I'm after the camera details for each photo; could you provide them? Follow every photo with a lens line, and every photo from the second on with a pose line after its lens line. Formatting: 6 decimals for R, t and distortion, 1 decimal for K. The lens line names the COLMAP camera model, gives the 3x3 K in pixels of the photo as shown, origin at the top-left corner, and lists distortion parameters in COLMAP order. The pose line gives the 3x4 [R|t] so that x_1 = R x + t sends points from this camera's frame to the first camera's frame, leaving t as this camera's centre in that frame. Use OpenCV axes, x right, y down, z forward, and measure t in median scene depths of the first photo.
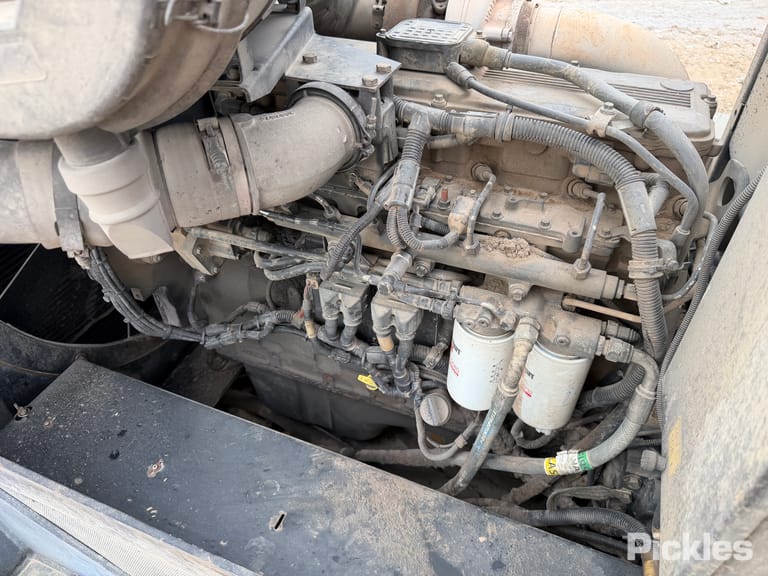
lens RADIAL K [[543.8, 0, 380.1], [0, 543.8, 287.9], [0, 0, 1]] dist [0.082798, -0.137427]
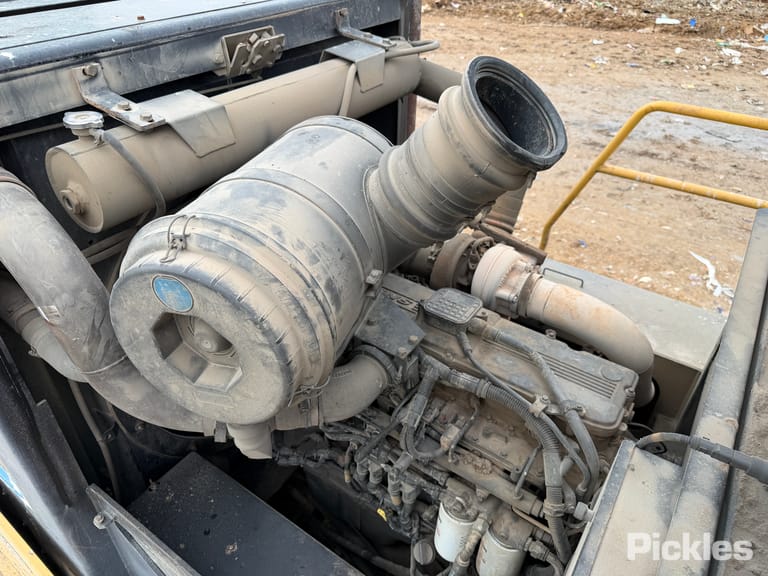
lens RADIAL K [[557.5, 0, 374.6], [0, 557.5, 275.4], [0, 0, 1]] dist [0.089444, -0.176074]
pose [[0.974695, 0.151054, -0.164782, 0.128863], [-0.166090, 0.982731, -0.081574, -0.401916], [0.149614, 0.106878, 0.982951, -0.618194]]
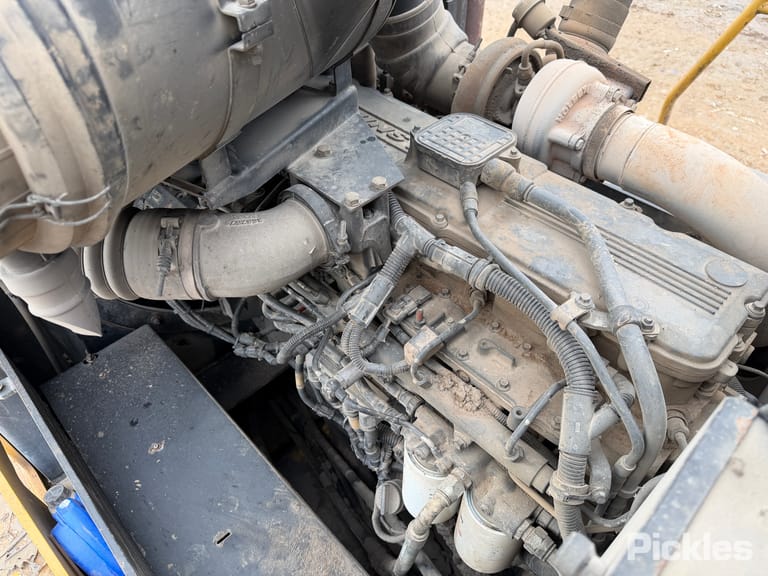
lens RADIAL K [[543.8, 0, 380.1], [0, 543.8, 287.9], [0, 0, 1]] dist [0.082798, -0.137427]
pose [[0.912084, 0.287704, -0.292111, 0.320146], [-0.259135, 0.956629, 0.133075, -0.326305], [0.317729, -0.045680, 0.947081, 0.073066]]
